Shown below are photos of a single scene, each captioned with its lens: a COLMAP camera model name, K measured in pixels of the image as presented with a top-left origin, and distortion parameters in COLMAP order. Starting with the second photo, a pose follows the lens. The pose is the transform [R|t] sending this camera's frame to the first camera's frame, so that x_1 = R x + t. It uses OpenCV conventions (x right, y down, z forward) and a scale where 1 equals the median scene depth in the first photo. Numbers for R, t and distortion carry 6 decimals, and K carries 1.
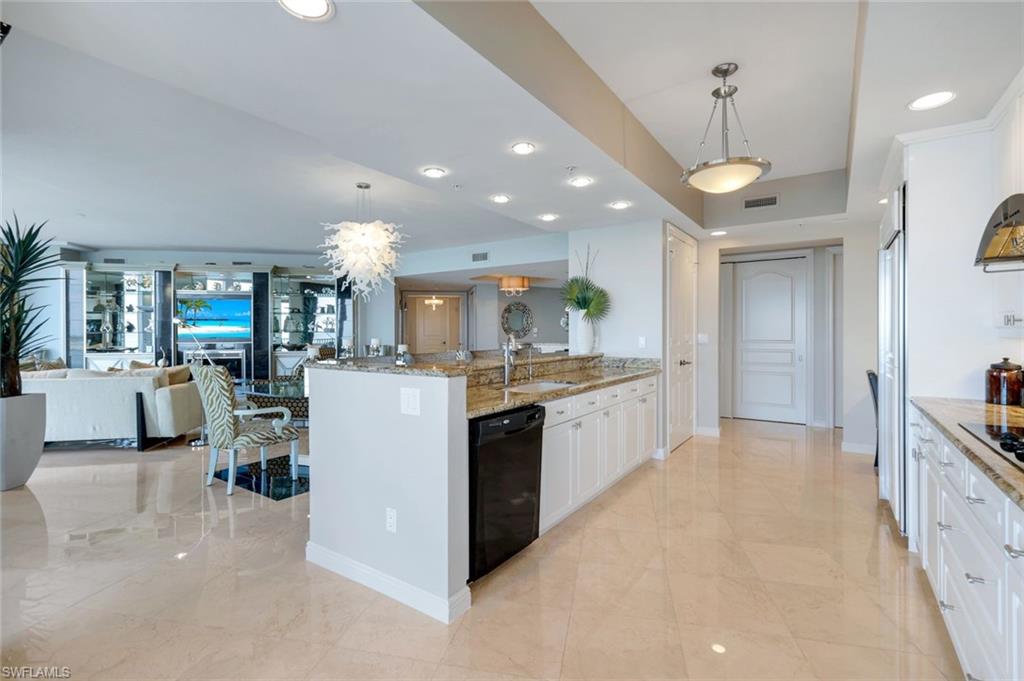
lens RADIAL K [[474.9, 0, 515.3], [0, 474.9, 337.2], [0, 0, 1]] dist [0.002014, 0.000974]
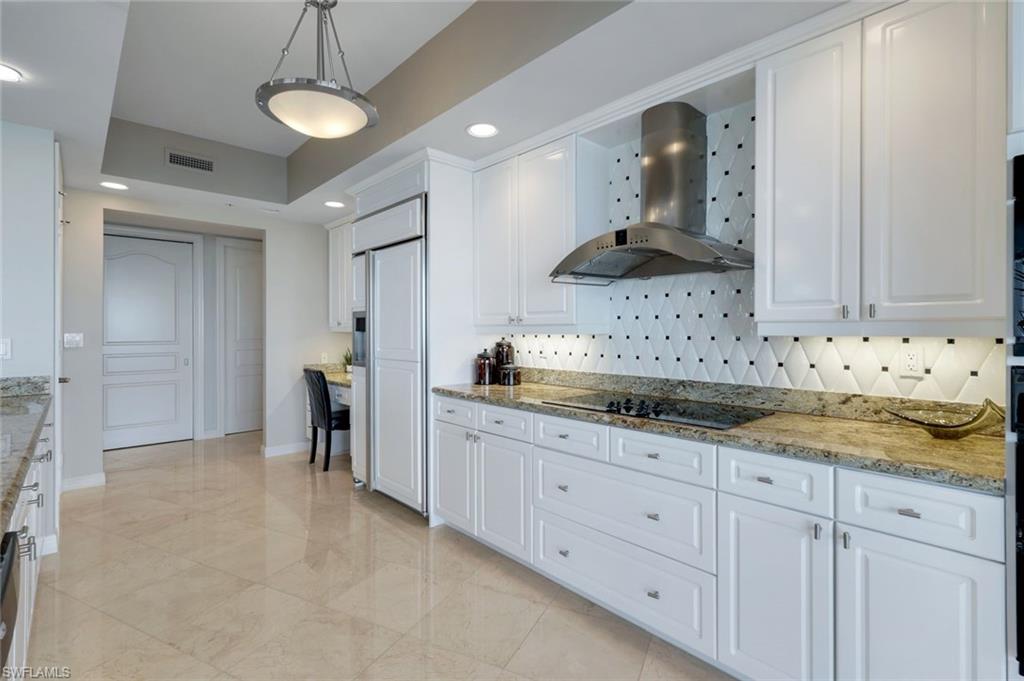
lens RADIAL K [[474.9, 0, 508.3], [0, 474.9, 330.8], [0, 0, 1]] dist [0.002014, 0.000974]
pose [[0.233676, 0.002448, 0.972311, -0.109871], [0.010086, 0.999937, -0.004941, 0.000229], [-0.972262, 0.010961, 0.233637, 0.302341]]
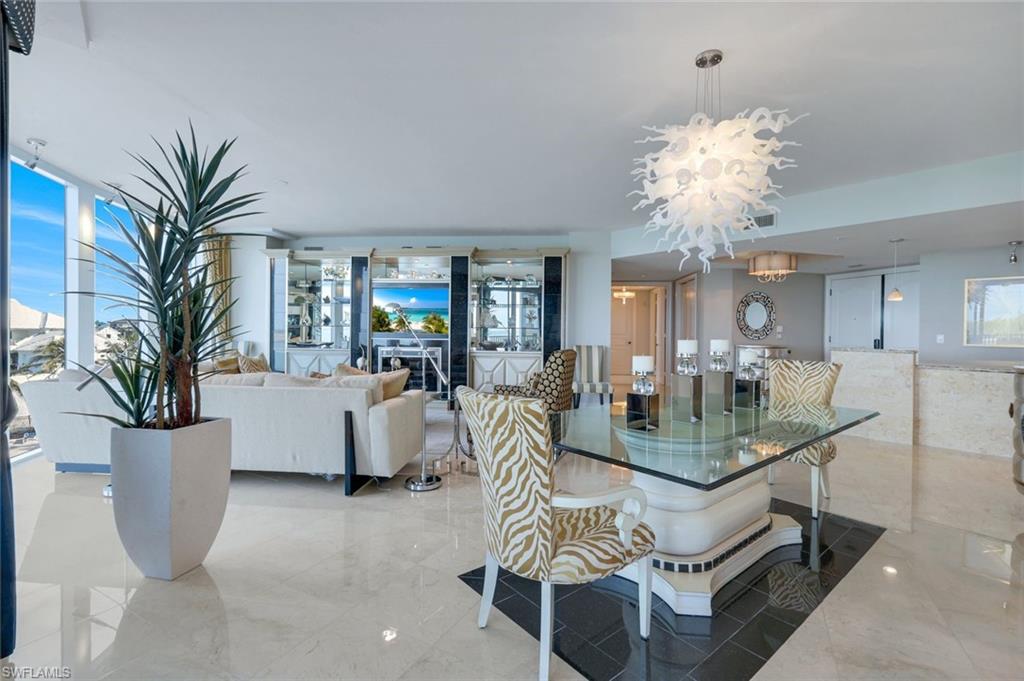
lens RADIAL K [[453.9, 0, 509.8], [0, 453.9, 336.1], [0, 0, 1]] dist [0.002880, 0.000207]
pose [[0.961008, 0.017247, -0.275983, -0.368745], [-0.016869, 0.999851, 0.003742, 0.000852], [0.276006, 0.001060, 0.961155, 0.411670]]
